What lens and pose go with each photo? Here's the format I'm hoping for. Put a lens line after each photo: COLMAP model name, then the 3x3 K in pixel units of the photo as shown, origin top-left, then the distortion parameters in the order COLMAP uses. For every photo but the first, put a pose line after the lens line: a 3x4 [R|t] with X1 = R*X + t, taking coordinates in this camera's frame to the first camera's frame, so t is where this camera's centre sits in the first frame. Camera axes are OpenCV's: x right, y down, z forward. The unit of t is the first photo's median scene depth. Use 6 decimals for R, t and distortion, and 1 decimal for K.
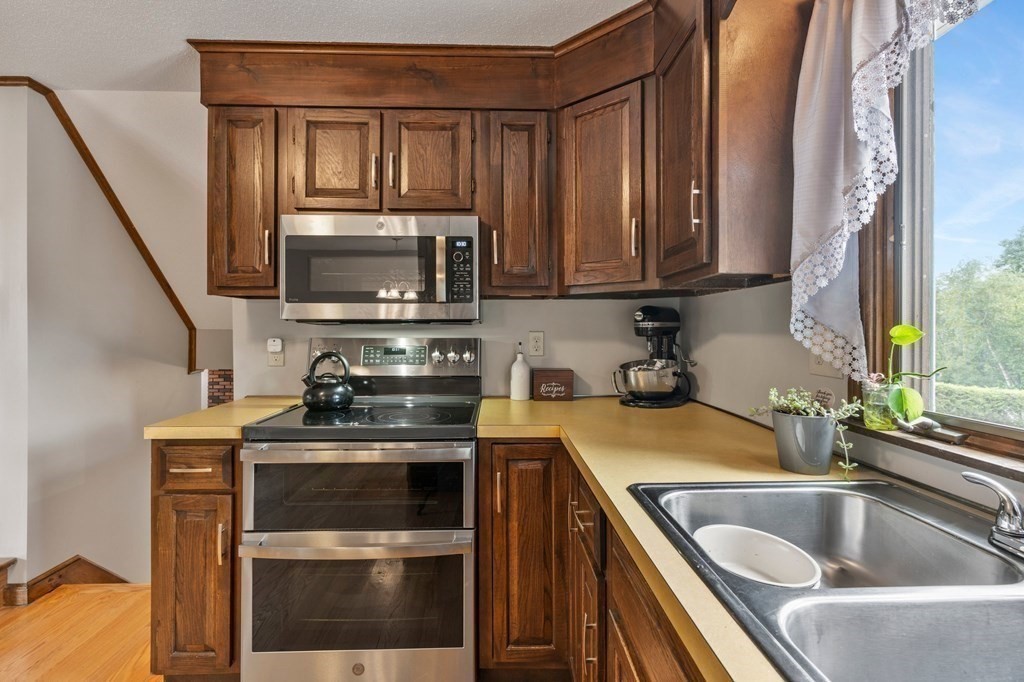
lens RADIAL K [[488.4, 0, 512.1], [0, 488.4, 327.3], [0, 0, 1]] dist [0.002362, 0.000029]
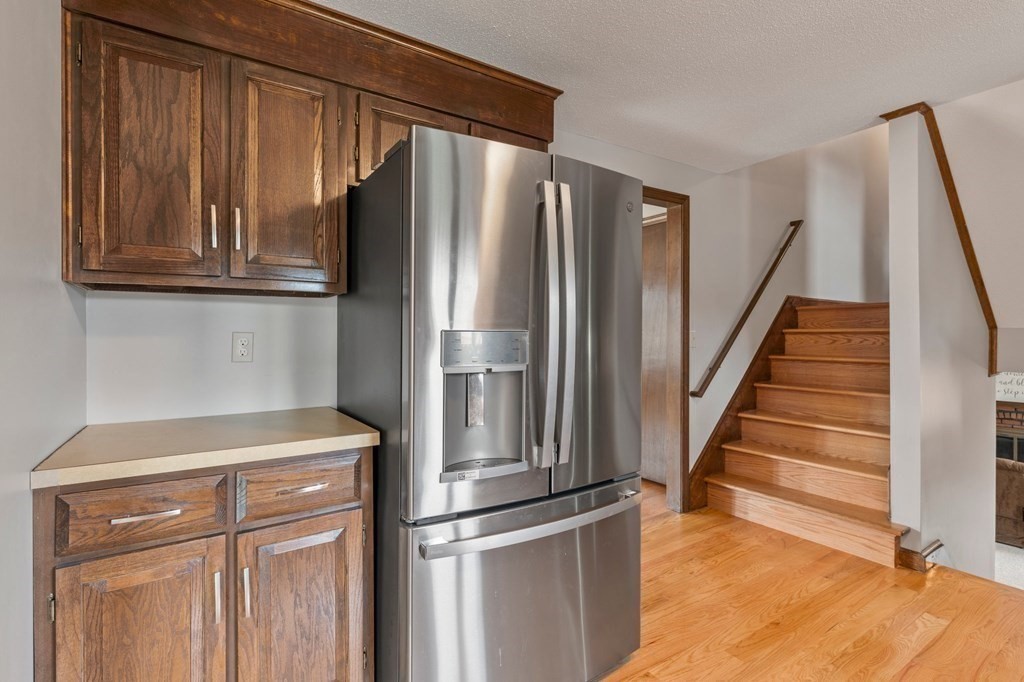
lens RADIAL K [[488.4, 0, 512.1], [0, 488.4, 327.3], [0, 0, 1]] dist [0.002362, 0.000029]
pose [[0.531387, -0.009498, -0.847076, -0.631148], [0.004606, 0.999955, -0.008322, 0.012826], [0.847117, 0.000520, 0.531406, -0.460044]]
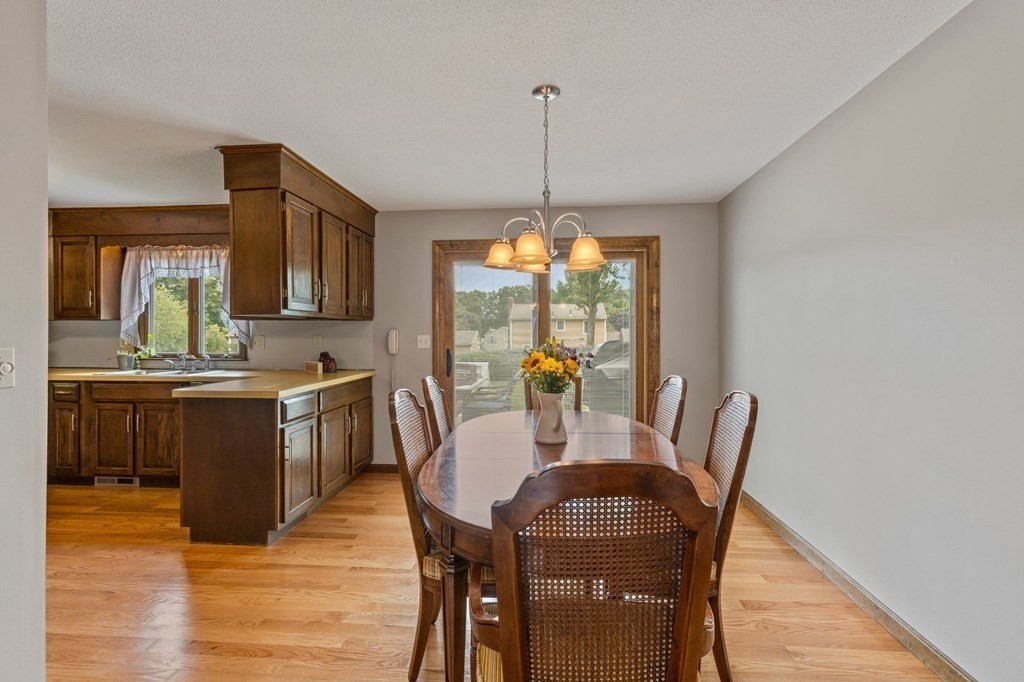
lens RADIAL K [[494.6, 0, 510.8], [0, 494.6, 328.3], [0, 0, 1]] dist [-0.000736, -0.000057]
pose [[0.119891, 0.006845, 0.992763, -1.828752], [-0.001199, 0.999976, -0.006750, -0.018411], [-0.992786, -0.000381, 0.119897, -1.567562]]
